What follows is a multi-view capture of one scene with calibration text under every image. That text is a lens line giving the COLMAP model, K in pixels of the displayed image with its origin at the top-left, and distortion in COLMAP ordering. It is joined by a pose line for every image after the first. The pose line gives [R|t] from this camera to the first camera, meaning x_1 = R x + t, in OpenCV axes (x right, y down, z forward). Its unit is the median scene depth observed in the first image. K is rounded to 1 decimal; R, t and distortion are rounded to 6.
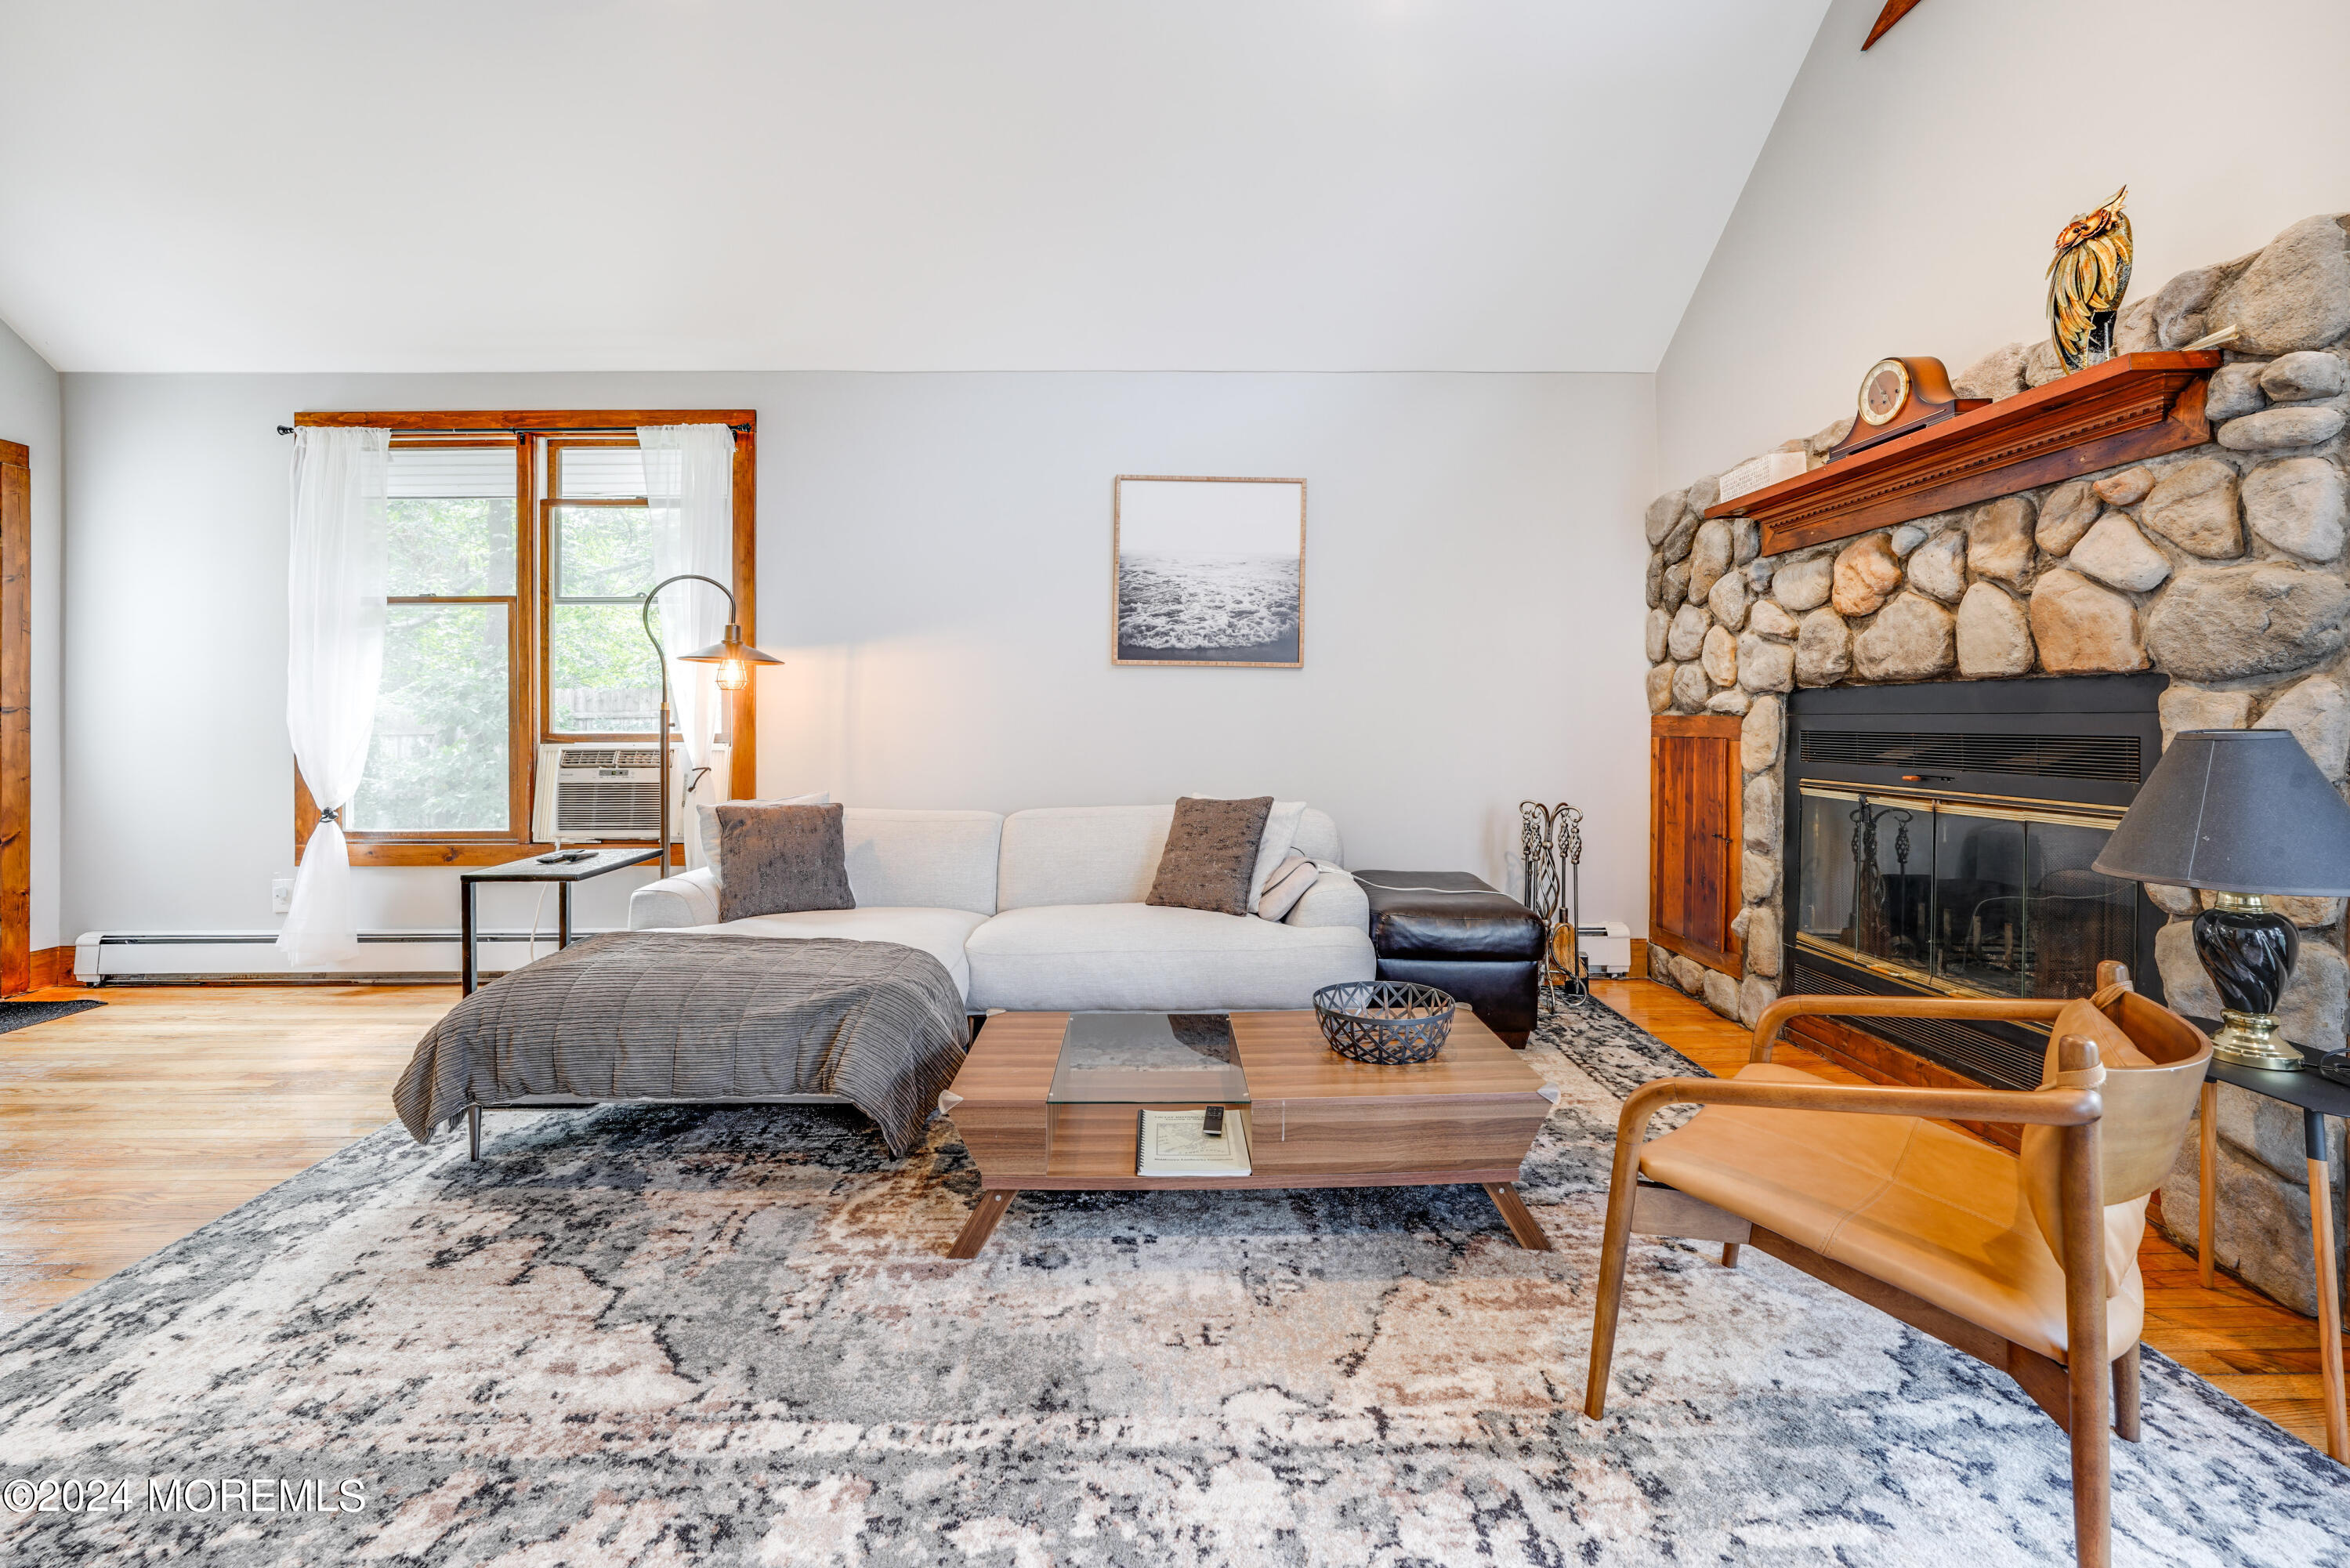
lens RADIAL K [[968.5, 0, 1175.1], [0, 968.5, 710.7], [0, 0, 1]] dist [-0.014349, 0.003941]
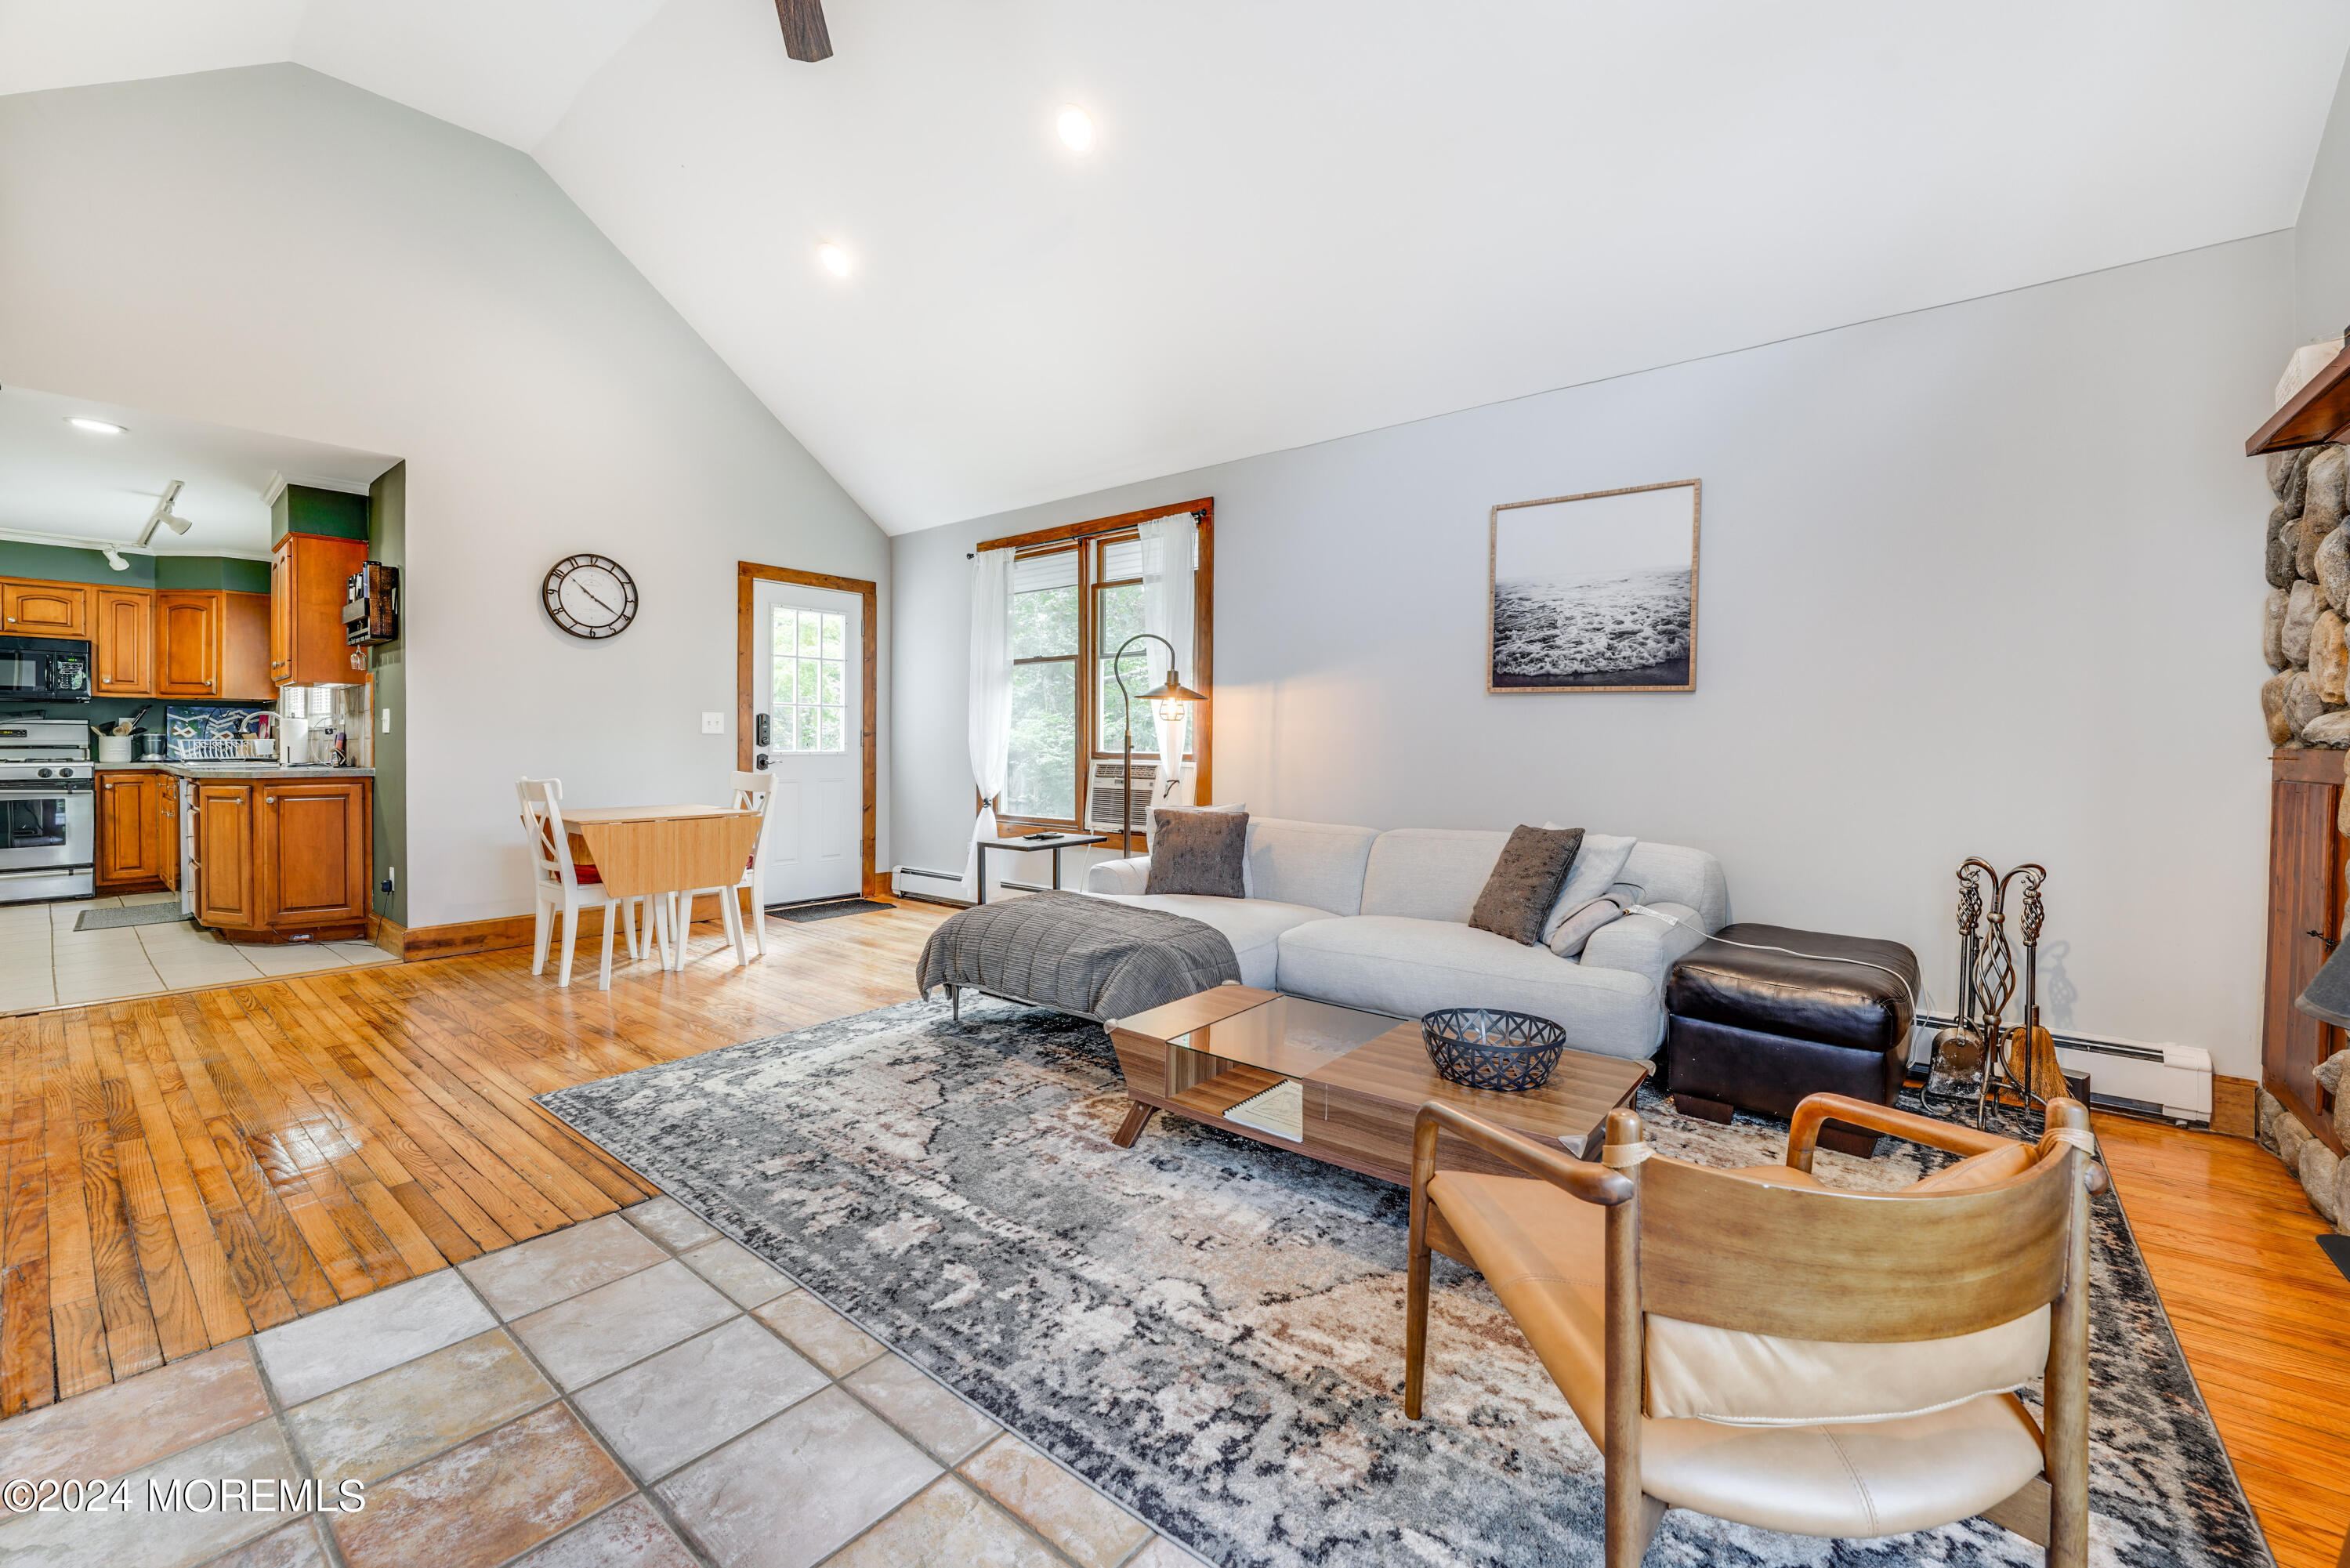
lens RADIAL K [[957.1, 0, 1184.3], [0, 957.1, 745.1], [0, 0, 1]] dist [-0.001463, -0.000010]
pose [[0.769903, 0.009321, -0.638093, 0.535282], [-0.003424, 0.999939, 0.010476, -0.002753], [0.638152, -0.005881, 0.769888, 0.027130]]
